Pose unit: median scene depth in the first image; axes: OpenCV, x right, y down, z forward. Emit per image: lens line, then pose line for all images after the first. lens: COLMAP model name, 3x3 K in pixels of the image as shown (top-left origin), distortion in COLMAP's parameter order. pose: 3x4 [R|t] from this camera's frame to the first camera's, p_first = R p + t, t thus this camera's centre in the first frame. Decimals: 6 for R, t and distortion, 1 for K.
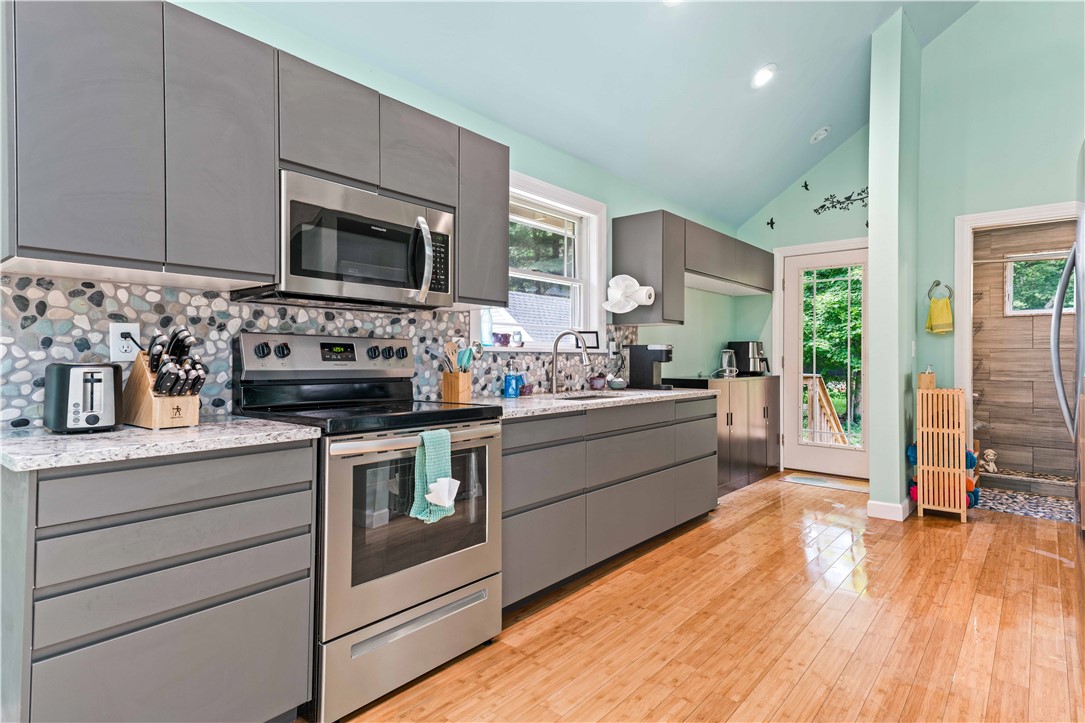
lens RADIAL K [[575.2, 0, 535.4], [0, 575.2, 350.9], [0, 0, 1]] dist [0.056824, -0.015258]
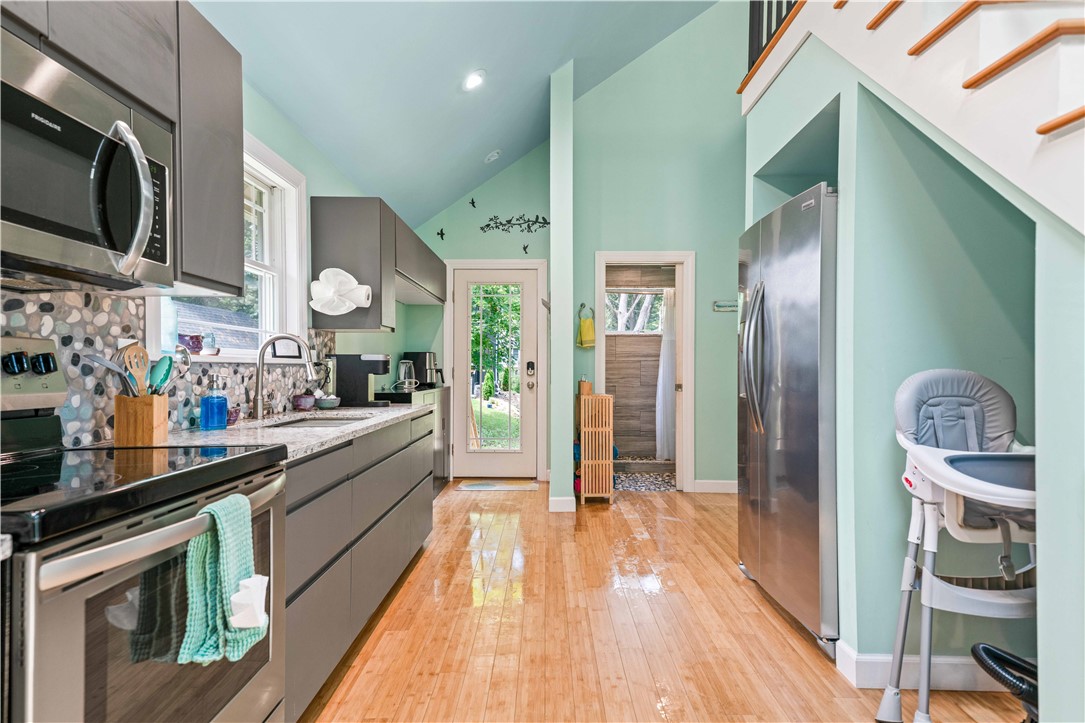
lens RADIAL K [[584.5, 0, 541.0], [0, 584.5, 363.8], [0, 0, 1]] dist [0.056364, -0.001323]
pose [[0.766481, 0.001359, 0.642265, -0.194511], [-0.003934, 0.999989, 0.002579, -0.000010], [-0.642255, -0.004503, 0.766478, 0.209214]]
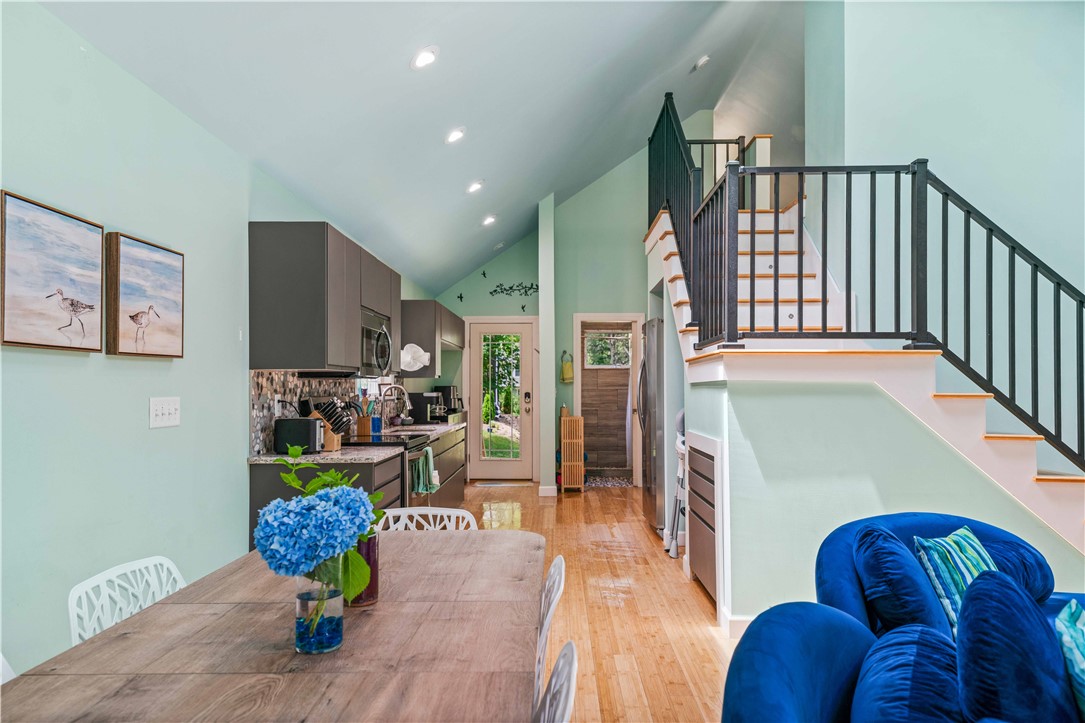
lens RADIAL K [[698.9, 0, 542.0], [0, 698.9, 370.2], [0, 0, 1]] dist [0.062895, -0.030016]
pose [[0.772542, 0.008932, 0.634901, -0.836300], [-0.001022, 0.999917, -0.012825, -0.055255], [-0.634963, 0.009259, 0.772487, -0.642155]]
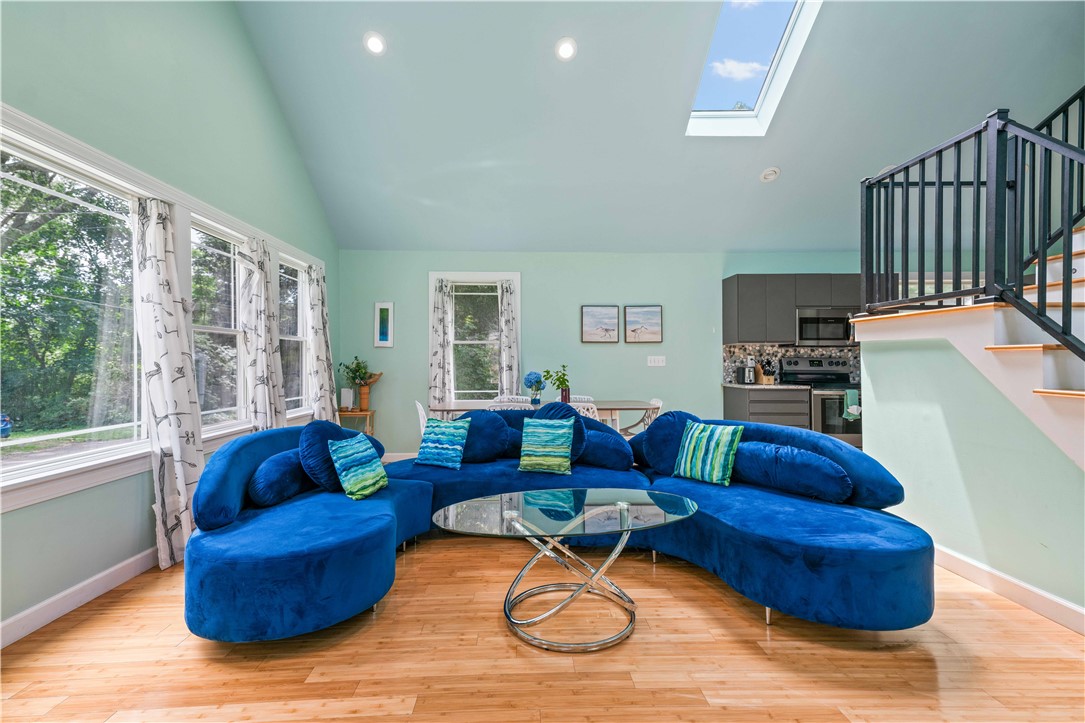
lens RADIAL K [[518.7, 0, 535.3], [0, 518.7, 355.5], [0, 0, 1]] dist [0.053080, -0.000372]
pose [[0.674508, -0.016267, -0.738089, 0.457494], [0.013040, 0.999864, -0.010120, -0.020644], [0.738153, -0.002799, 0.674628, -1.261659]]
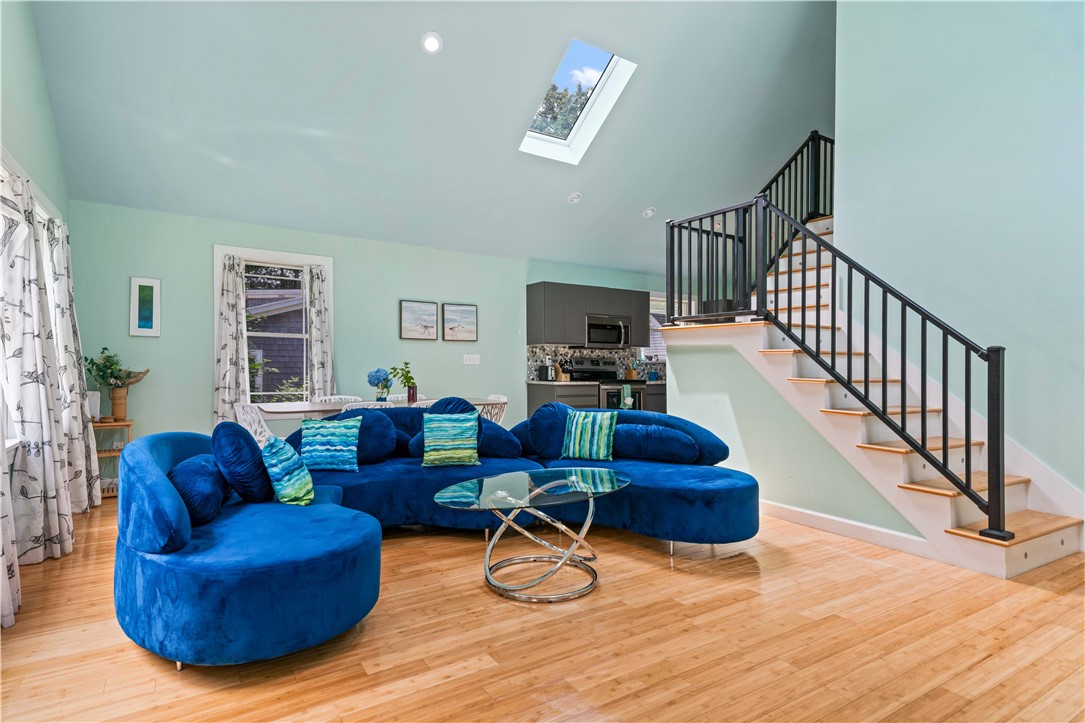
lens RADIAL K [[575.2, 0, 535.4], [0, 575.2, 350.9], [0, 0, 1]] dist [0.056824, -0.015258]
pose [[0.957414, -0.005044, -0.288674, 0.200237], [0.000467, 0.999873, -0.015923, -0.011389], [0.288718, 0.015110, 0.957295, -1.626315]]
